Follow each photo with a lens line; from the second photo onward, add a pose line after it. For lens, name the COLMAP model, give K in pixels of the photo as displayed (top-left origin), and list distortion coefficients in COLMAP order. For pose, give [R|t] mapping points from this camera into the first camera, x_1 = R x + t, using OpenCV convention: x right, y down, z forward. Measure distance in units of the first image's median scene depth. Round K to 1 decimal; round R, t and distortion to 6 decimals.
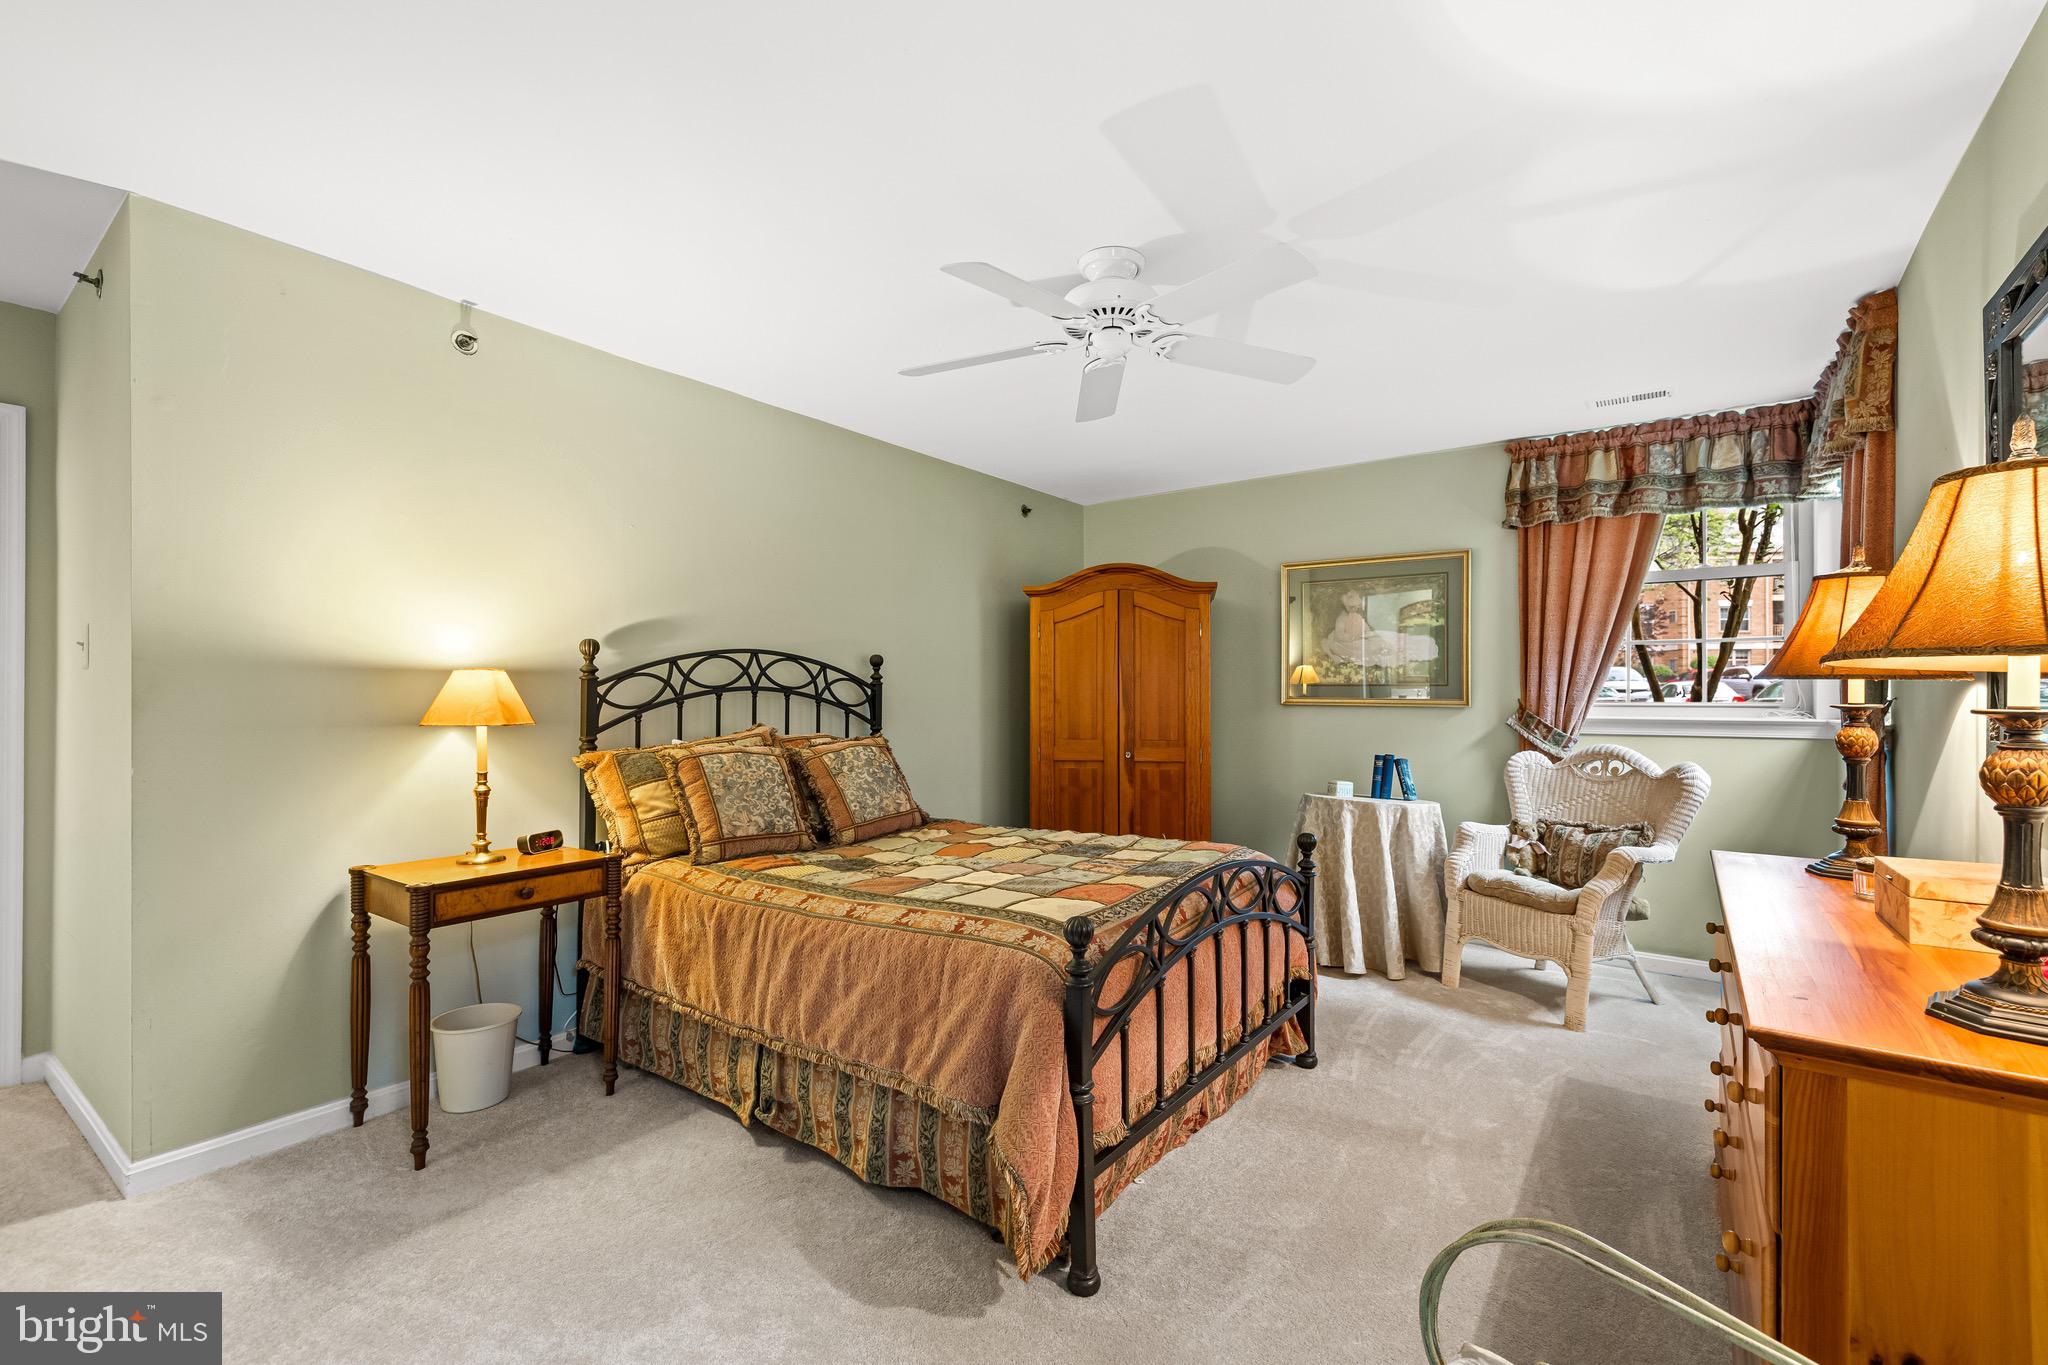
lens RADIAL K [[894.4, 0, 1025.9], [0, 894.4, 699.7], [0, 0, 1]] dist [0.000436, -0.000050]
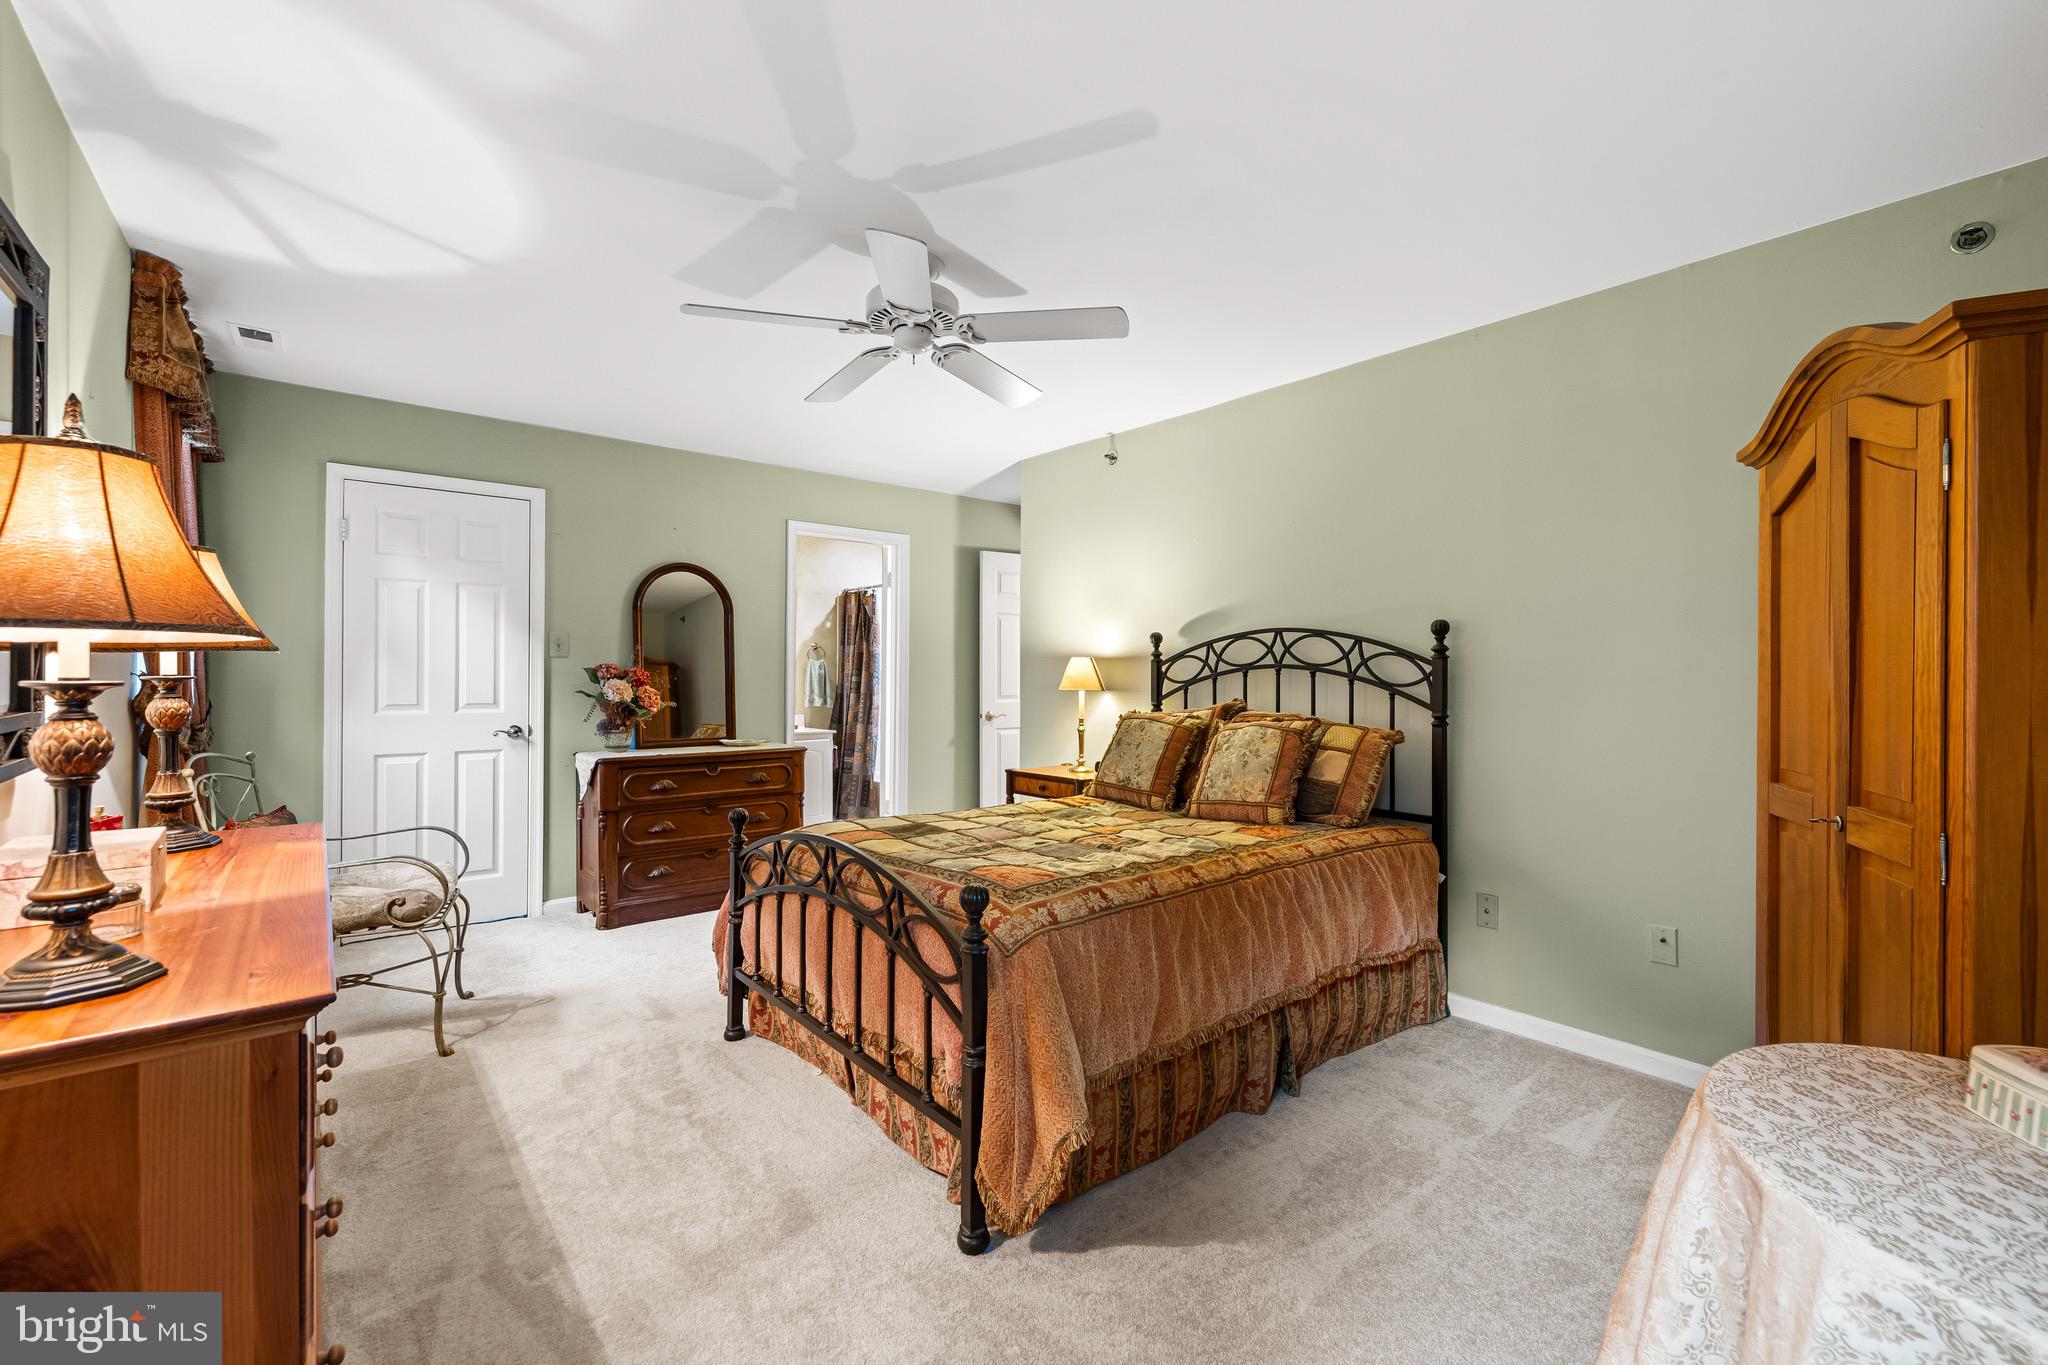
lens RADIAL K [[886.5, 0, 1026.5], [0, 886.5, 666.8], [0, 0, 1]] dist [0.000769, -0.000083]
pose [[-0.274742, -0.005874, -0.961500, 0.763710], [-0.005325, 0.999975, -0.004587, -0.005564], [0.961503, 0.003859, -0.274766, 1.009878]]
